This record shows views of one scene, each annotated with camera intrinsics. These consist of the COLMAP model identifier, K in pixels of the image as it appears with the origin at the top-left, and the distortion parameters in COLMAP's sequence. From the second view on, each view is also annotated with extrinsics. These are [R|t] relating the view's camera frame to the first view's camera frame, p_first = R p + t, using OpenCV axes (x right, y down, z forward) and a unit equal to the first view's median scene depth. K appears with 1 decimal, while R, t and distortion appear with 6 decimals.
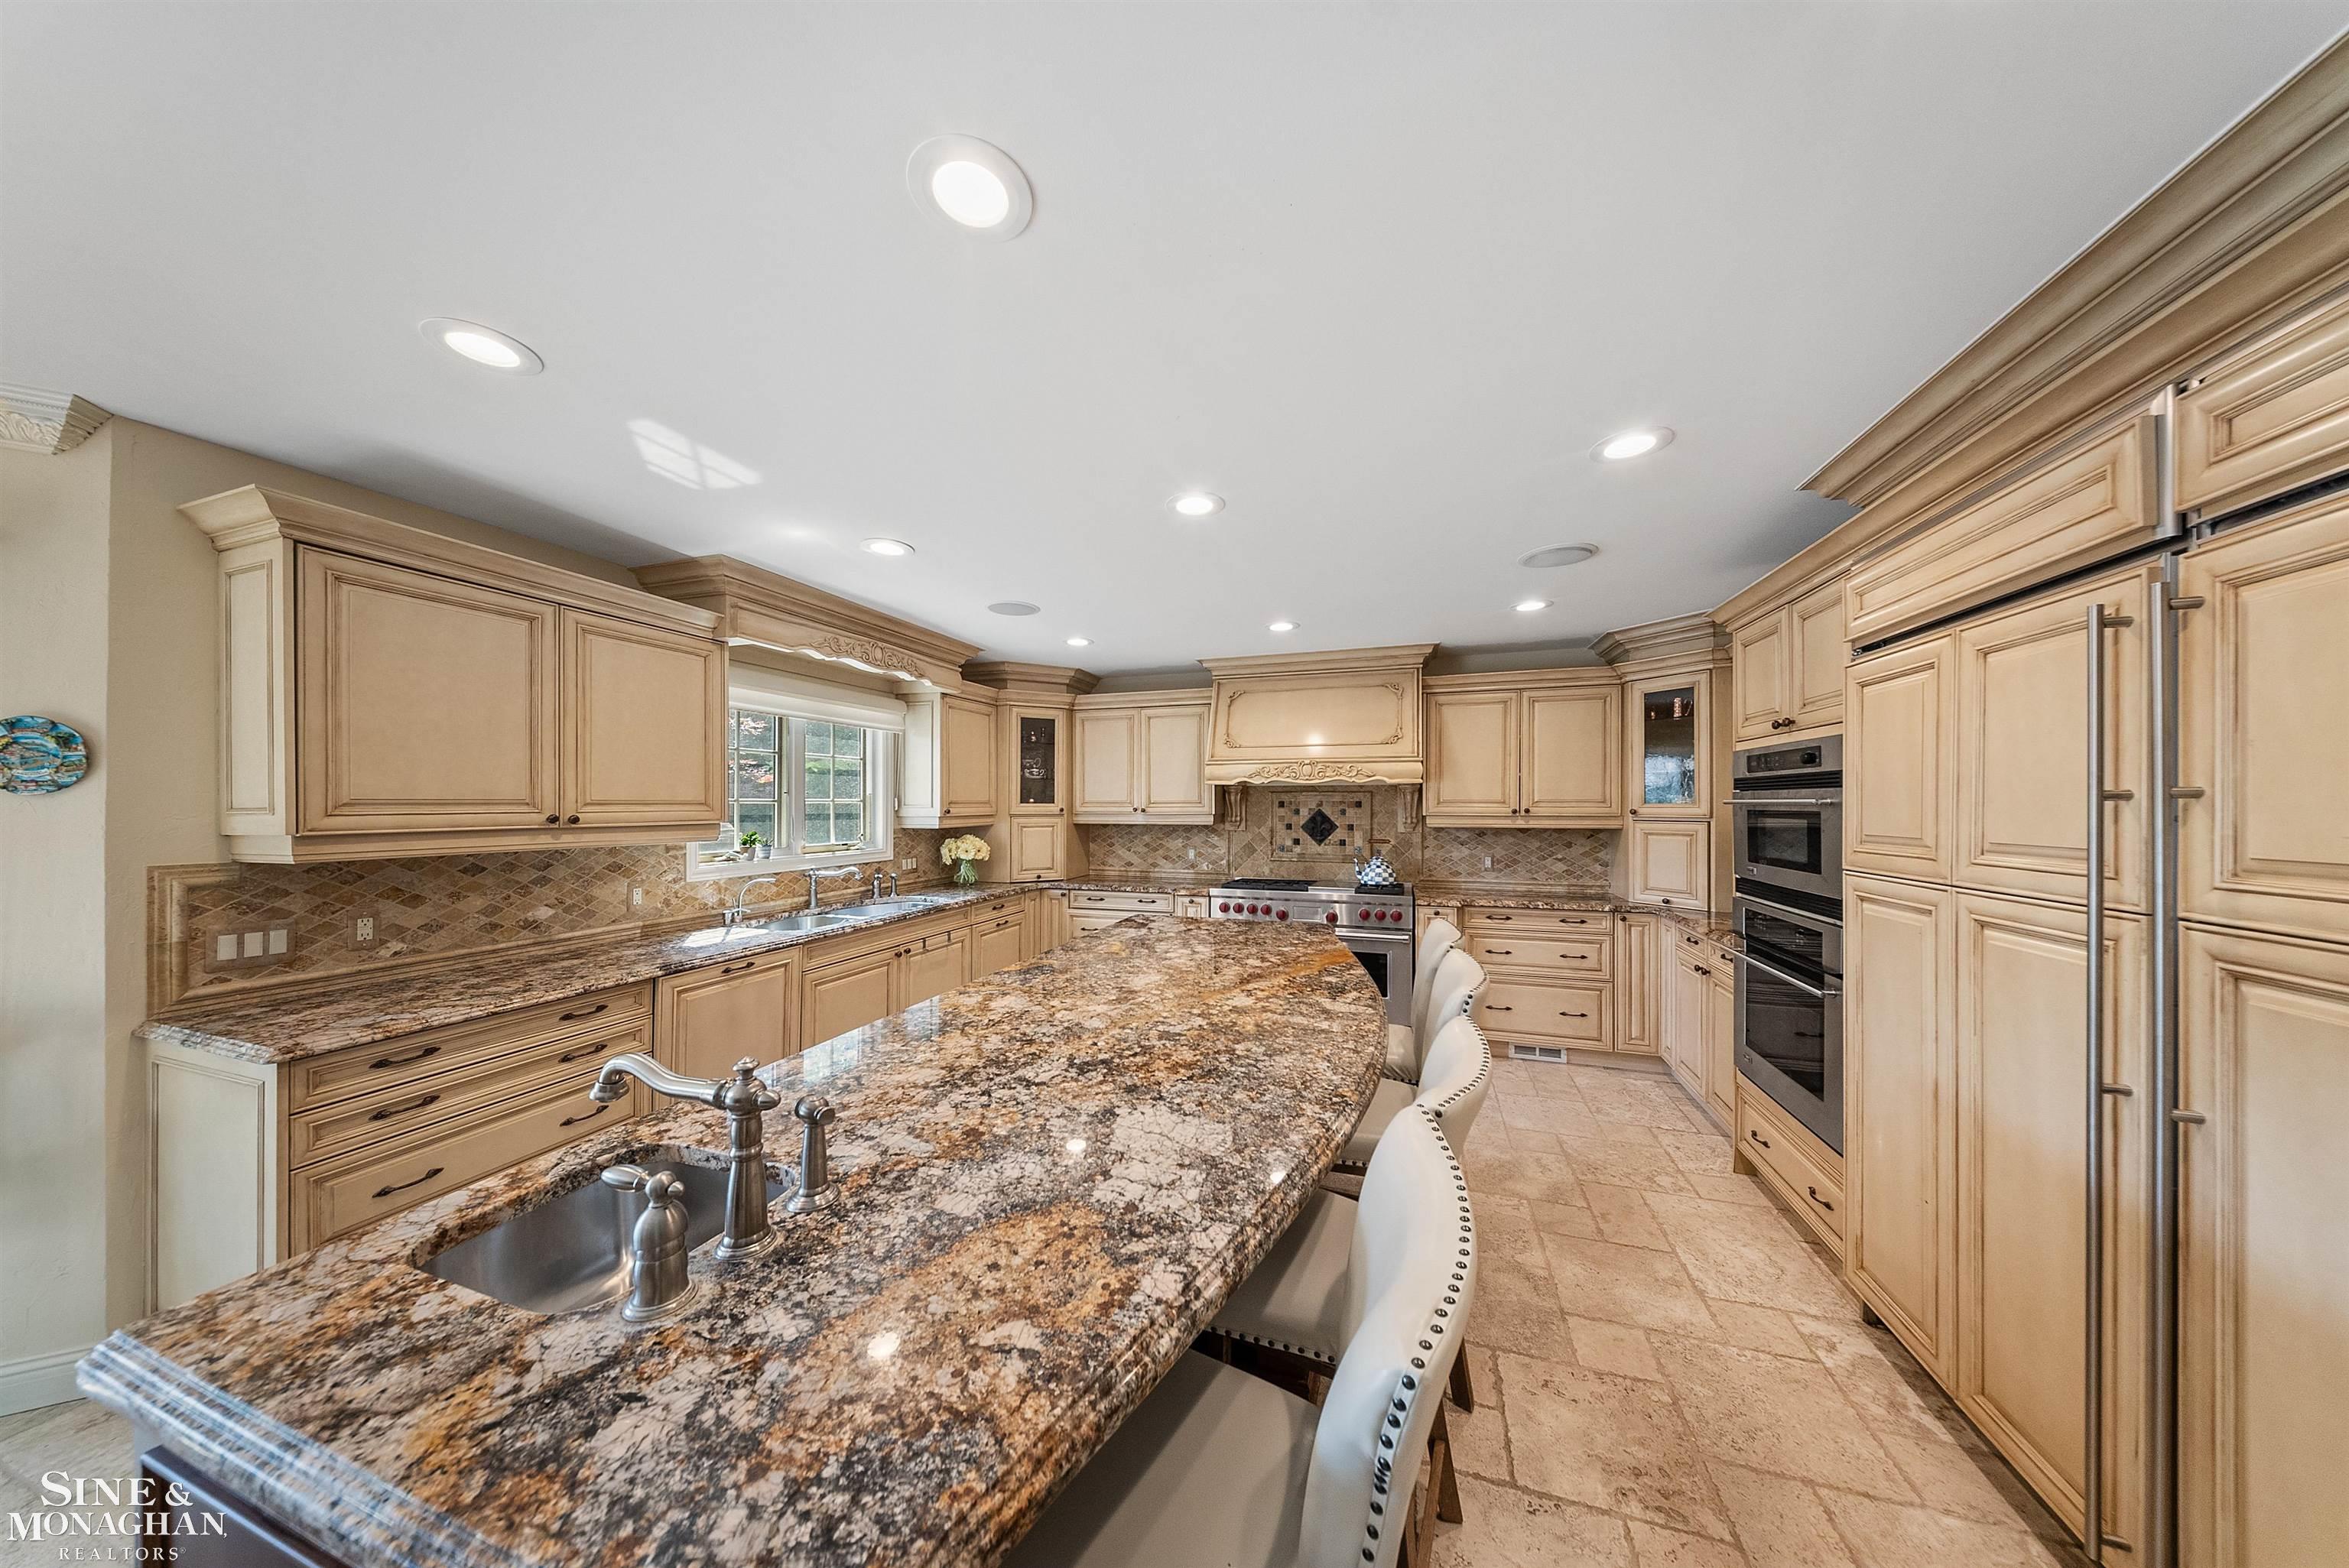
lens RADIAL K [[691.4, 0, 1173.8], [0, 691.4, 791.8], [0, 0, 1]] dist [-0.009810, -0.000210]
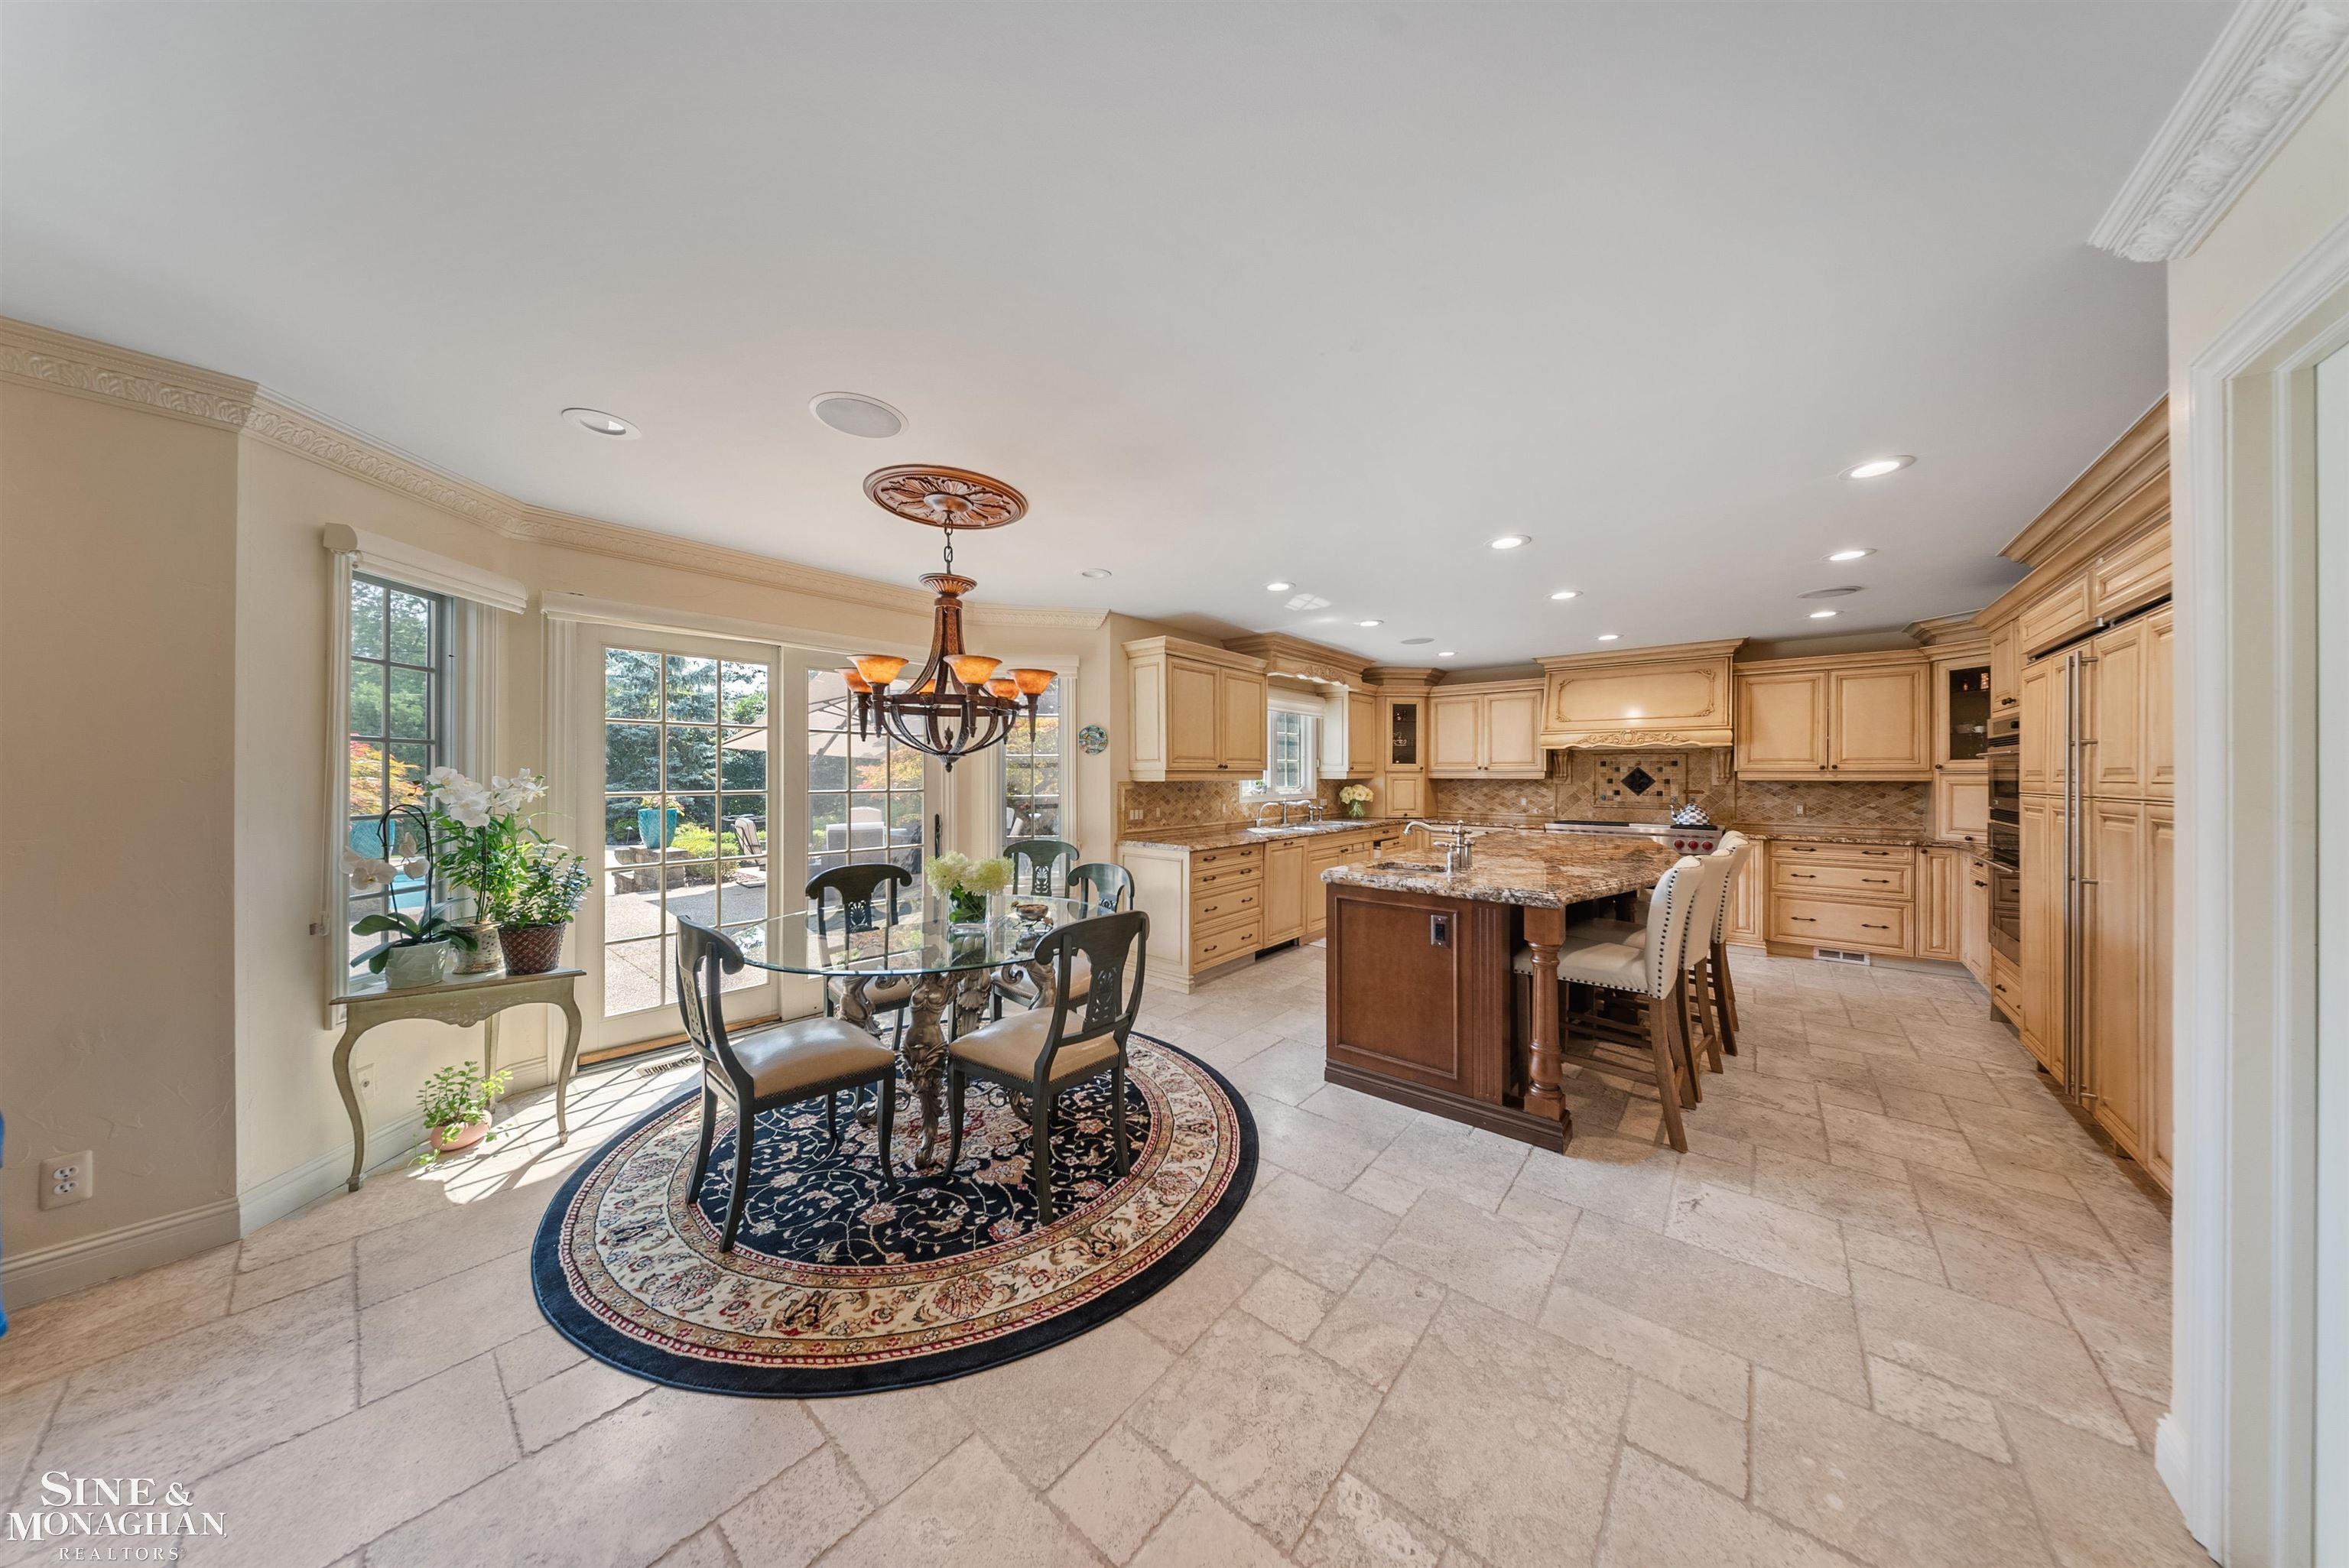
lens RADIAL K [[691.4, 0, 1156.8], [0, 691.4, 764.8], [0, 0, 1]] dist [-0.009810, -0.000210]
pose [[0.923113, -0.001684, -0.384524, -0.139635], [0.002934, 0.999992, 0.002664, 0.016024], [0.384517, -0.003588, 0.923111, -0.594298]]
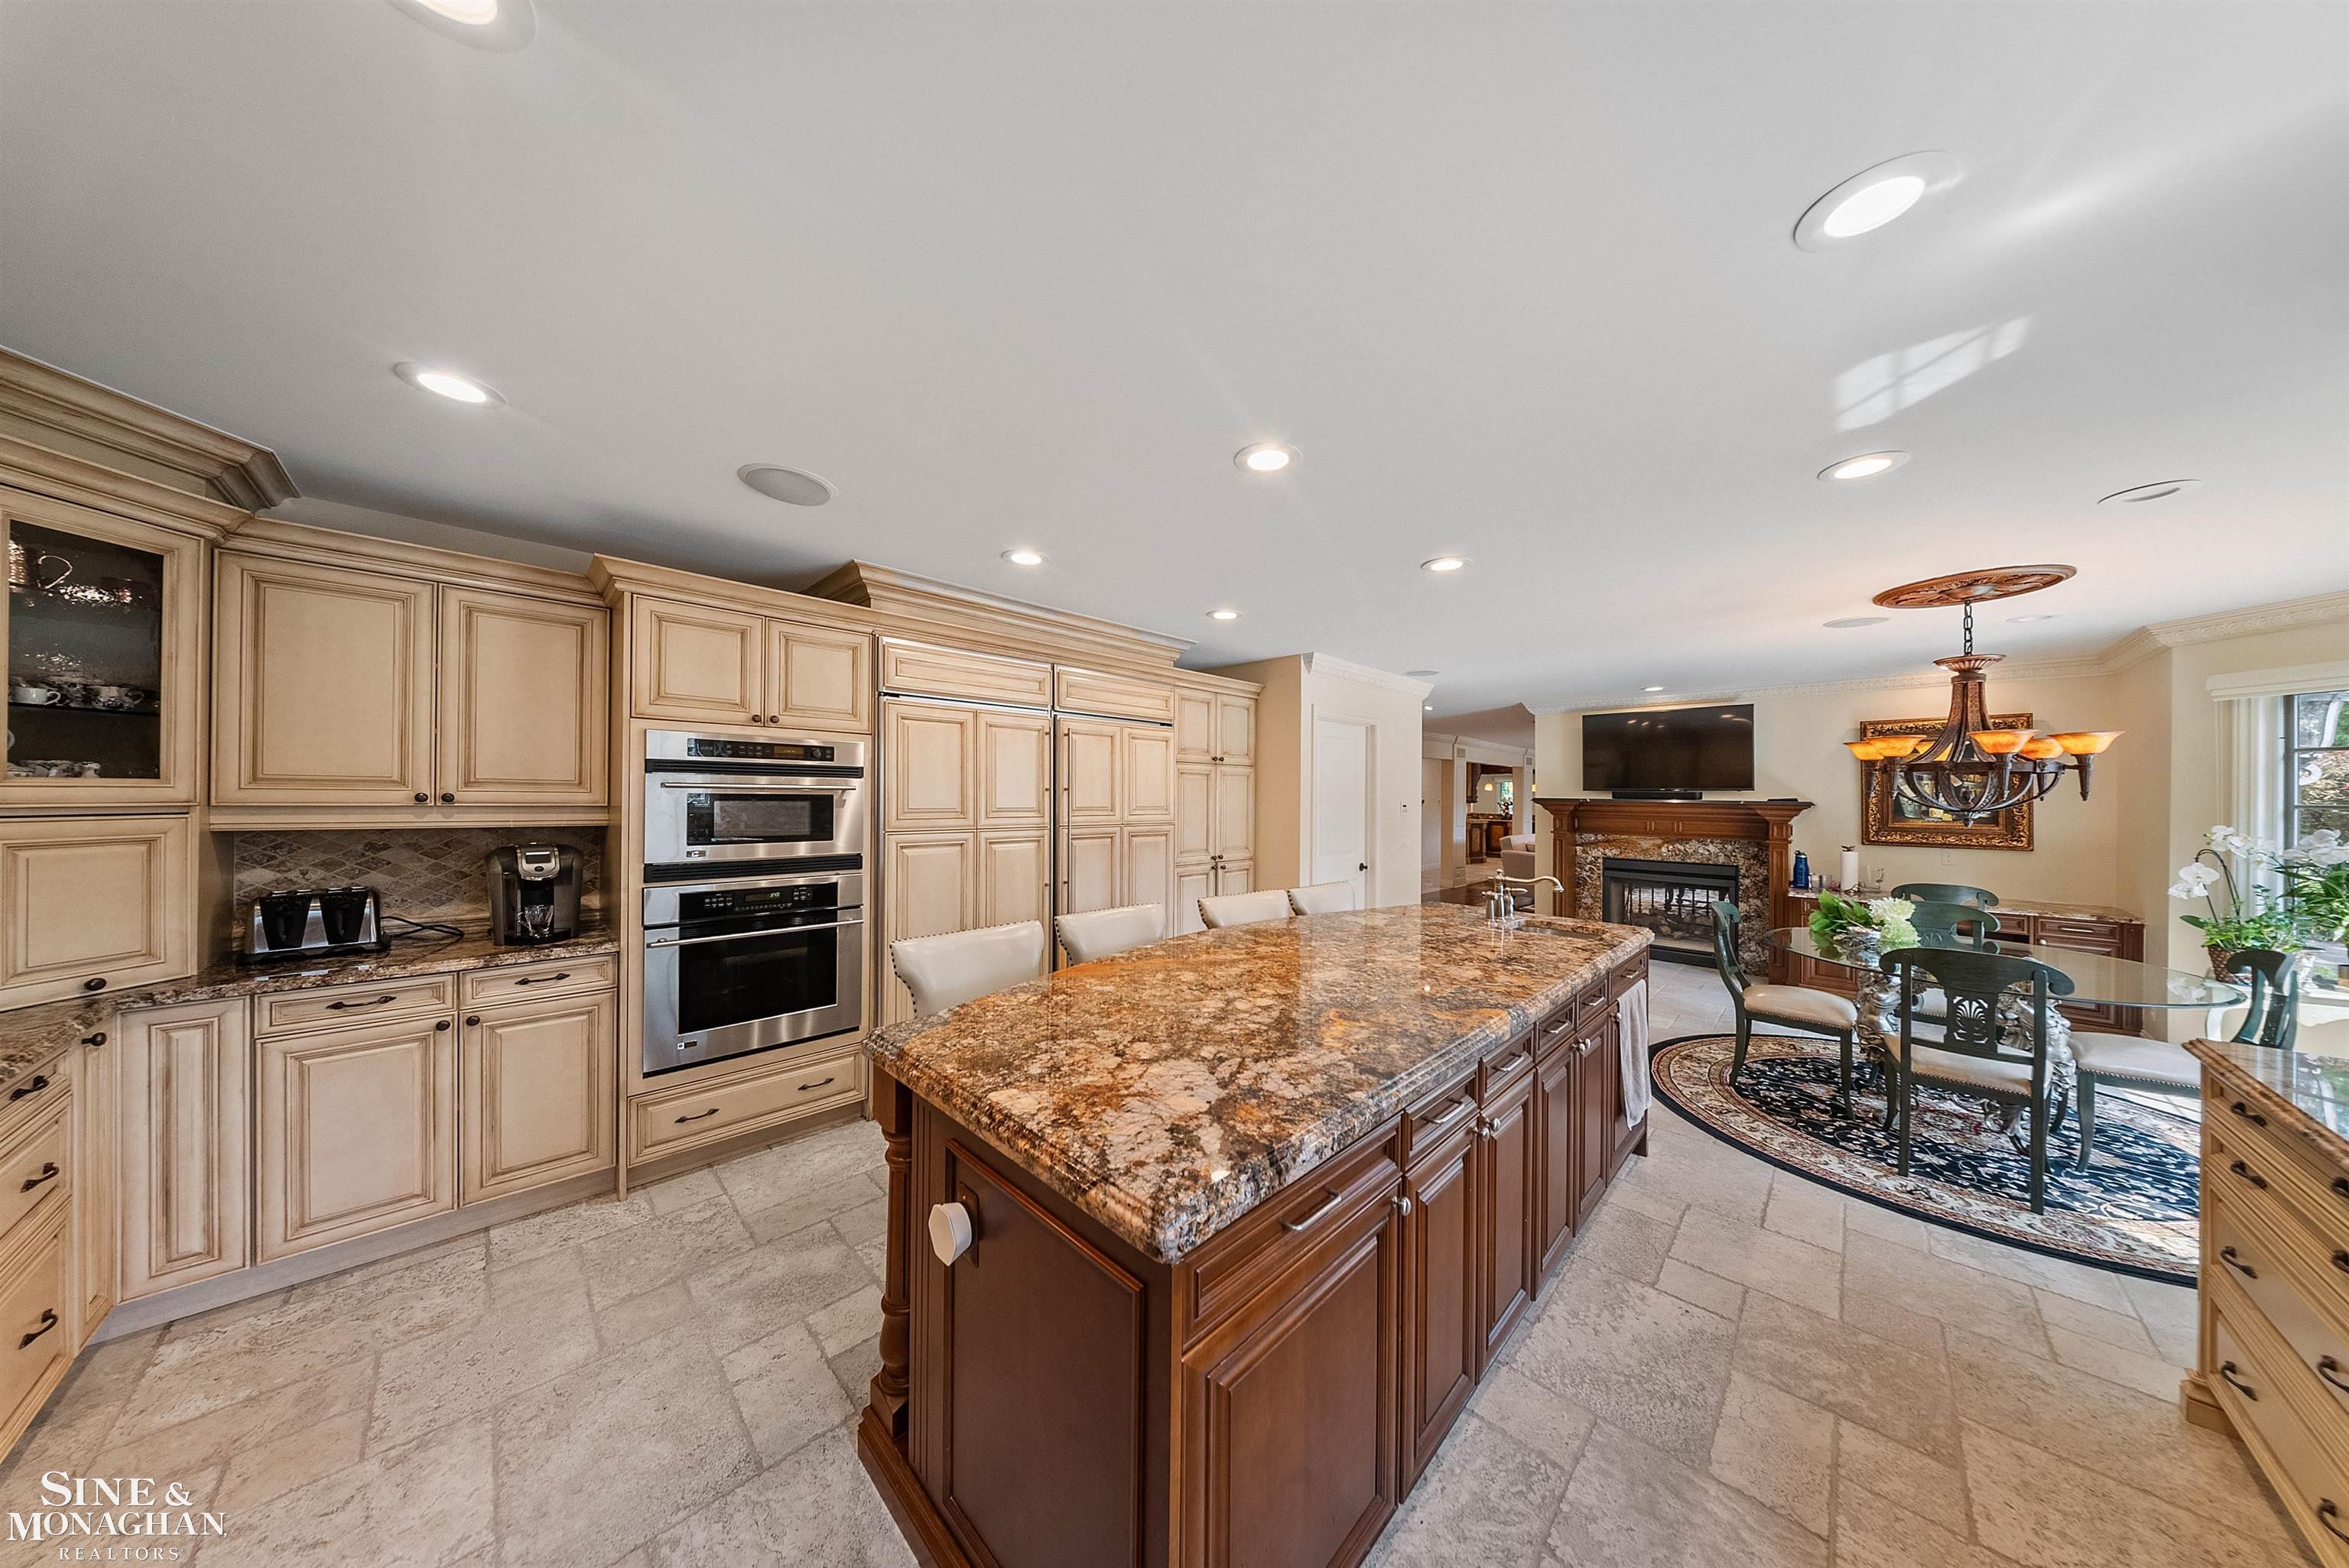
lens RADIAL K [[691.4, 0, 1162.6], [0, 691.4, 783.3], [0, 0, 1]] dist [-0.009810, -0.000210]
pose [[-0.889965, -0.006456, 0.455984, -0.138900], [-0.020875, 0.999428, -0.026592, 0.016548], [-0.455551, -0.033185, -0.889591, 1.003550]]
